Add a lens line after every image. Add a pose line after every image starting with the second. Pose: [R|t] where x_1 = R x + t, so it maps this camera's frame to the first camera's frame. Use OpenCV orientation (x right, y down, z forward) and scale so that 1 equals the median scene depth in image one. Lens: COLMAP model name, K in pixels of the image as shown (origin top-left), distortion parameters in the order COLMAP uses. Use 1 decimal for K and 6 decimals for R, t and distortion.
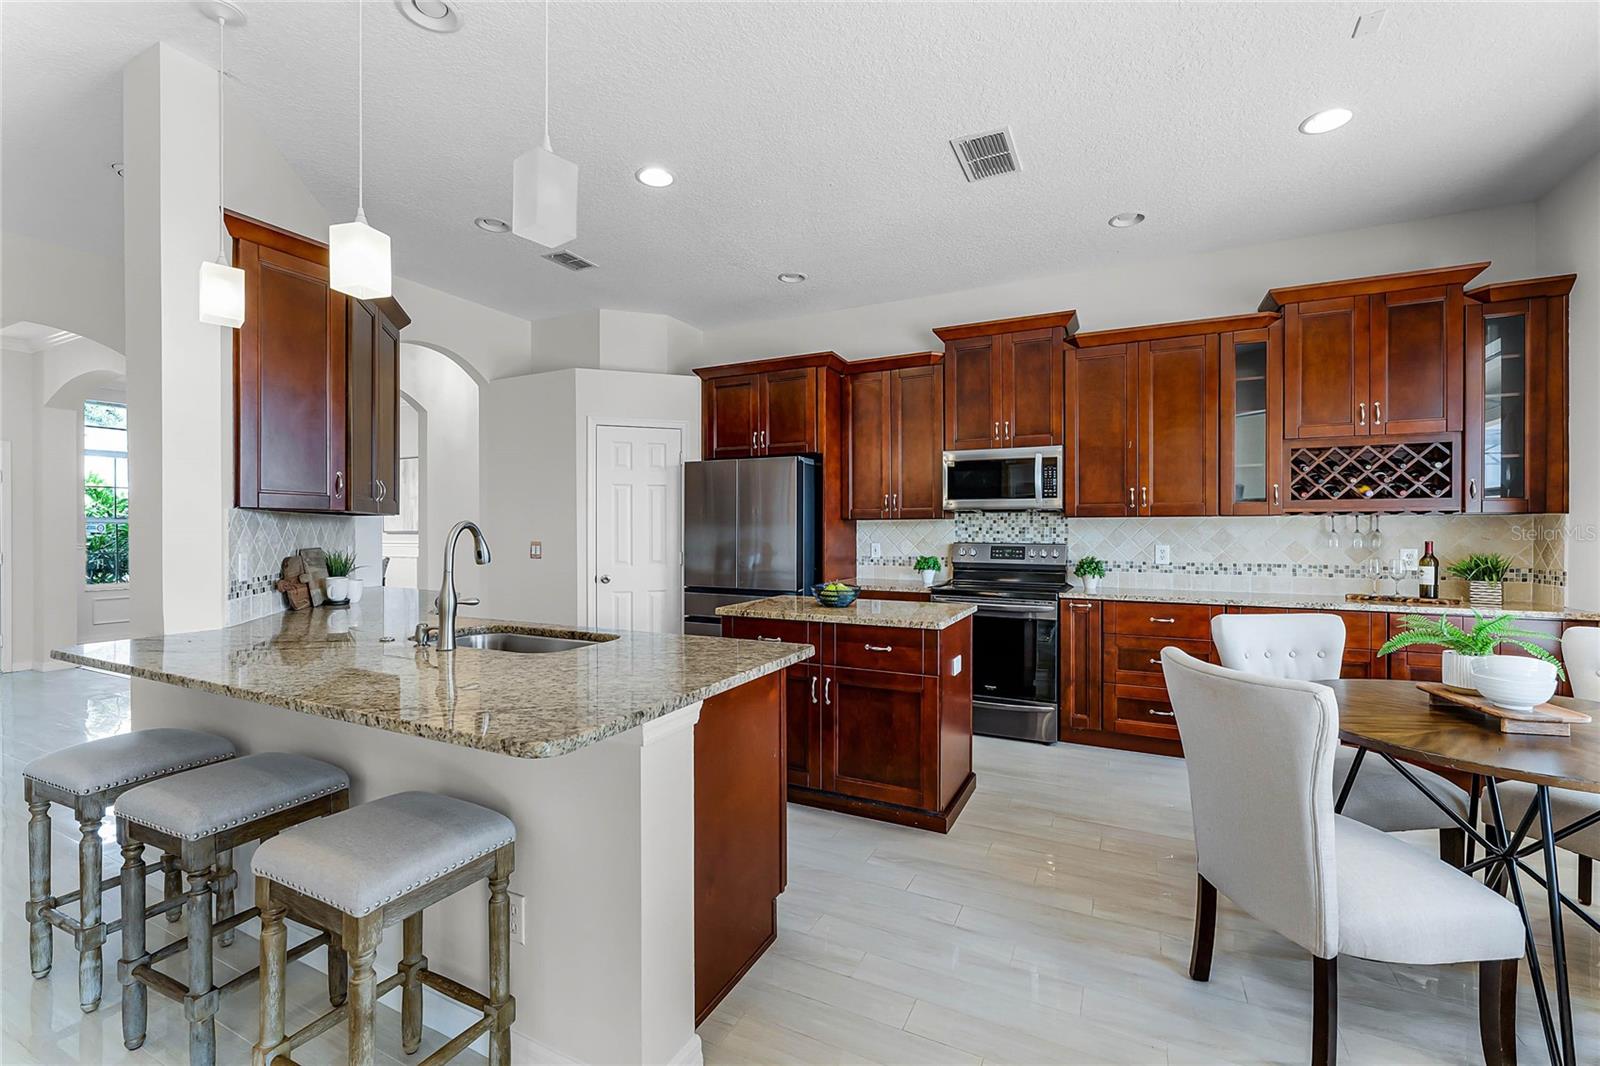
lens RADIAL K [[690.0, 0, 794.6], [0, 690.0, 529.5], [0, 0, 1]] dist [-0.000180, 0.000209]
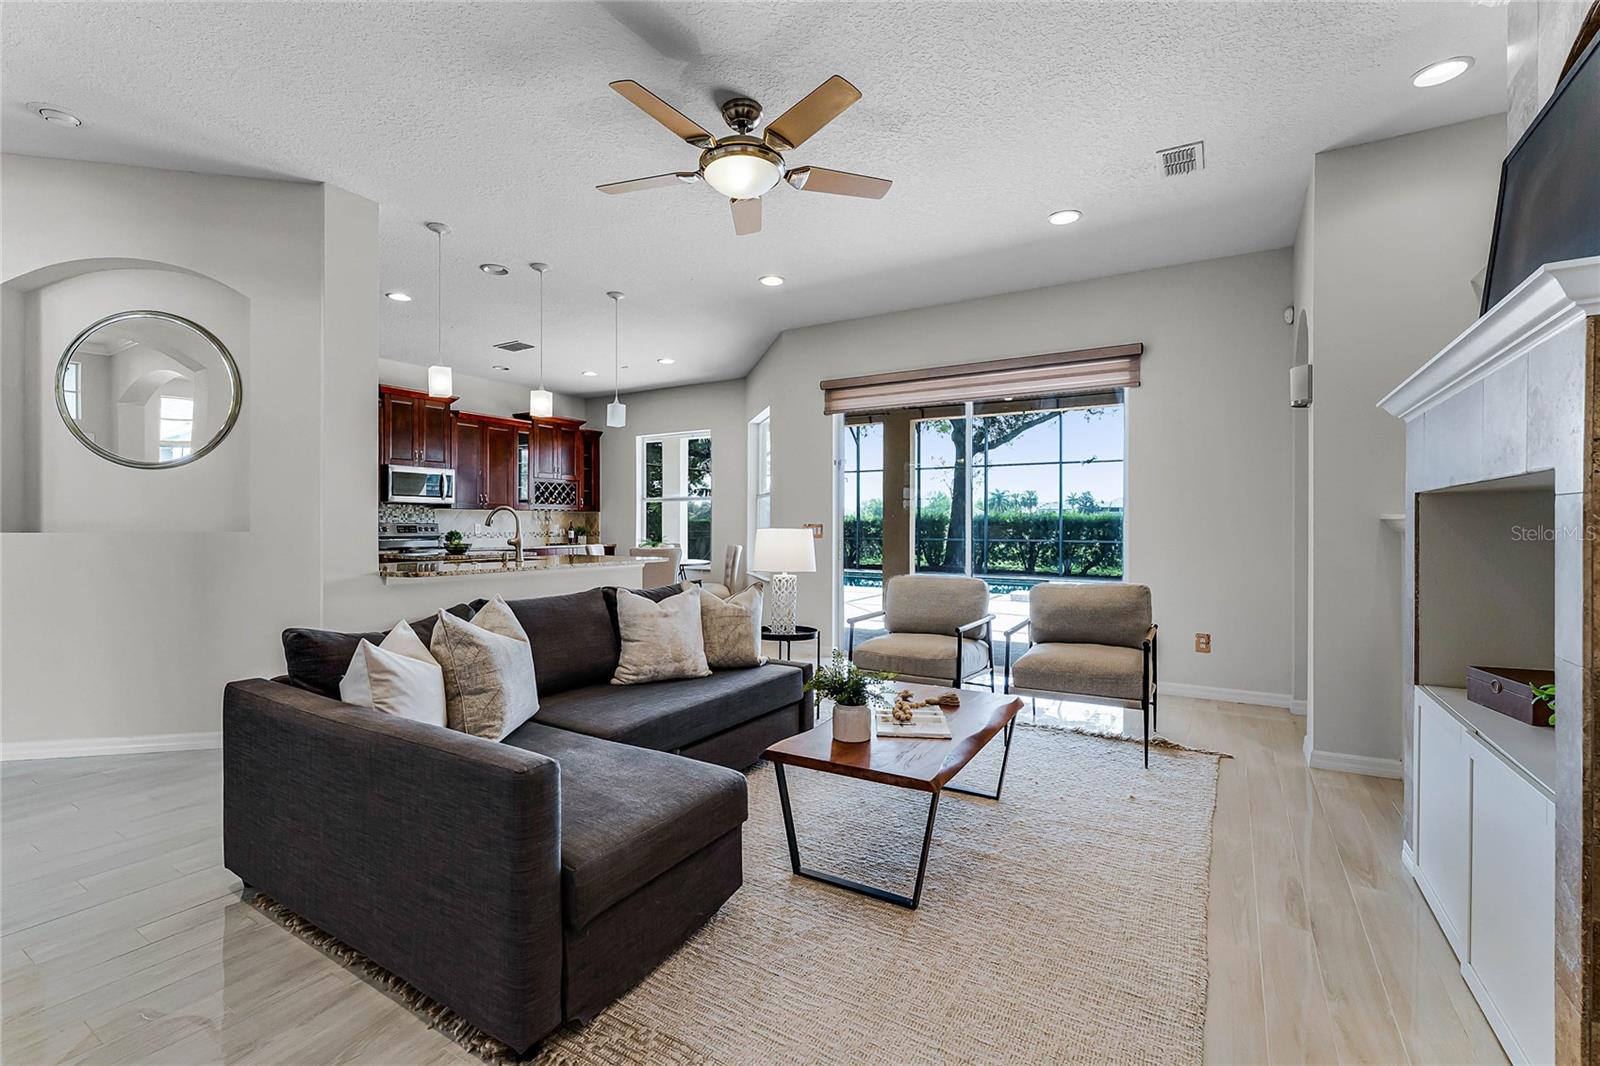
lens RADIAL K [[690.0, 0, 795.0], [0, 690.0, 519.1], [0, 0, 1]] dist [-0.000180, 0.000209]
pose [[0.079929, 0.007662, 0.996771, -1.484357], [-0.001290, 0.999970, -0.007583, 0.024938], [-0.996800, -0.000680, 0.079937, -0.063017]]
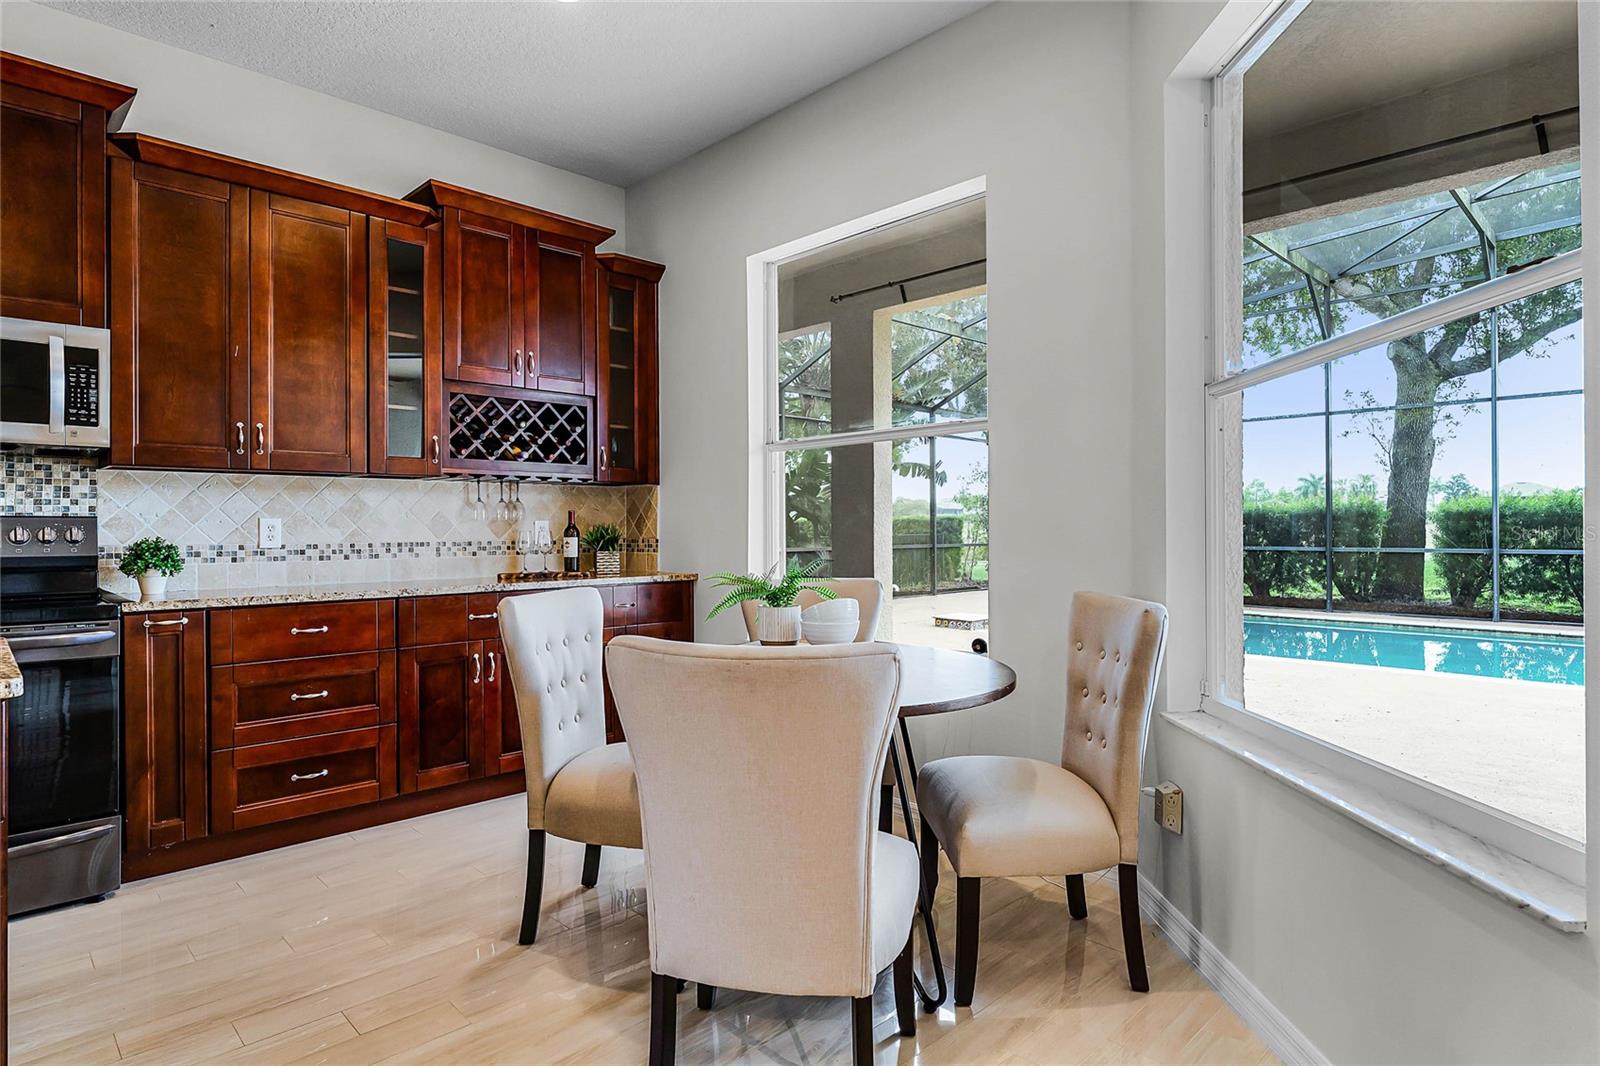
lens RADIAL K [[864.0, 0, 792.8], [0, 864.0, 521.3], [0, 0, 1]] dist [-0.000904, -0.001405]
pose [[0.326782, 0.004033, 0.945091, -0.076021], [0.005598, 0.999965, -0.006203, 0.036184], [-0.945083, 0.007317, 0.326748, 0.301461]]
